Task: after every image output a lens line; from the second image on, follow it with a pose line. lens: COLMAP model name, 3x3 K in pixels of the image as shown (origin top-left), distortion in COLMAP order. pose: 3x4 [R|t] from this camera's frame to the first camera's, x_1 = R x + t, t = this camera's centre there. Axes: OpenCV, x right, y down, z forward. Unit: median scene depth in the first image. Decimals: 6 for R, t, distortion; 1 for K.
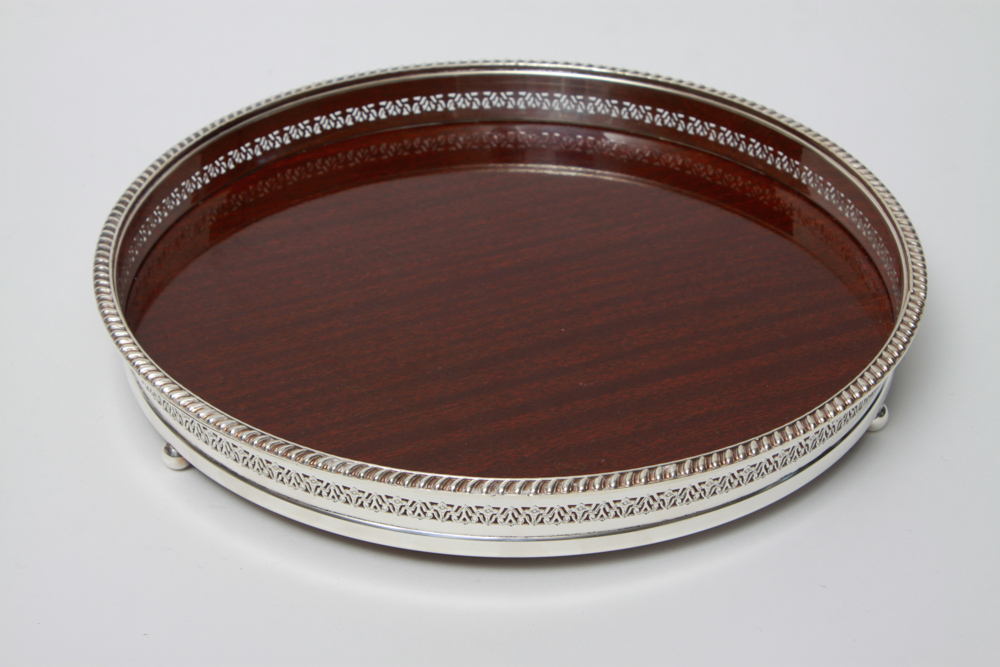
lens RADIAL K [[2343.5, 0, 500.0], [0, 2343.5, 333.5], [0, 0, 1]] dist [0.035840, 0.119632]
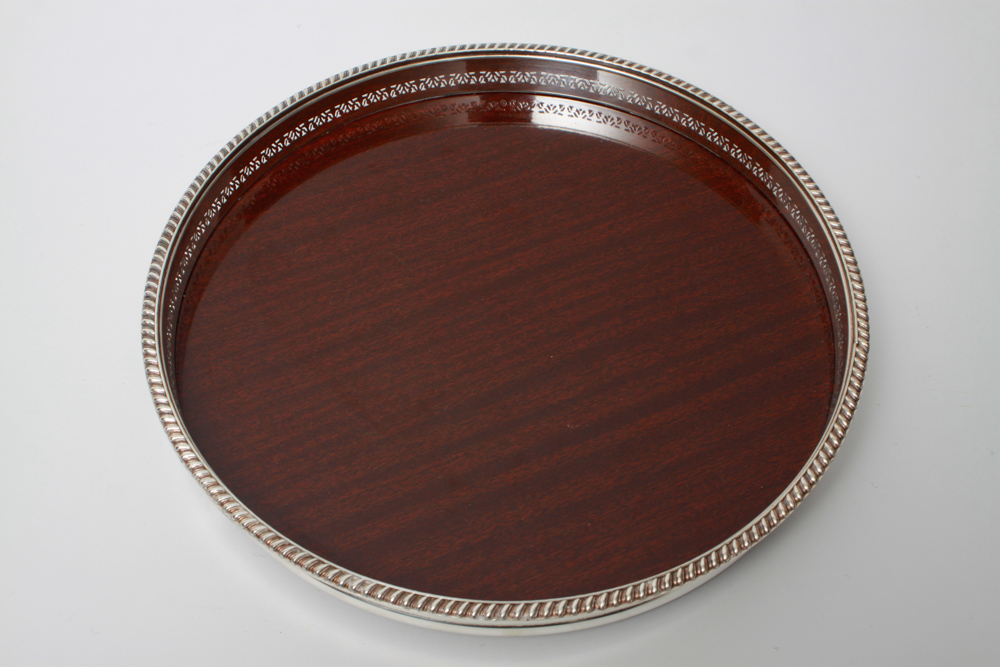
lens RADIAL K [[1400.8, 0, 500.0], [0, 1400.8, 333.5], [0, 0, 1]] dist [-0.063983, 0.021519]
pose [[0.999916, -0.006734, 0.011081, -0.007235], [0.002707, 0.944151, 0.329502, -0.269962], [-0.012681, -0.329444, 0.944090, 0.391721]]
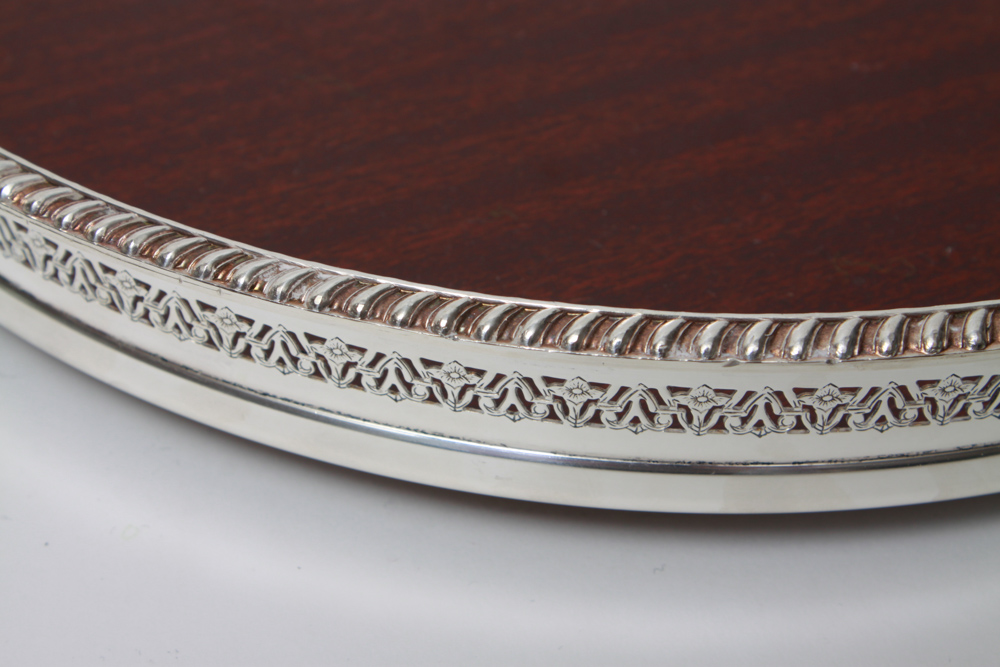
lens RADIAL K [[2343.5, 0, 500.0], [0, 2343.5, 333.5], [0, 0, 1]] dist [0.035840, 0.119632]
pose [[0.999610, -0.012785, 0.024846, -0.044688], [0.009937, 0.993709, 0.111553, 0.023286], [-0.026116, -0.111263, 0.993448, 0.617915]]
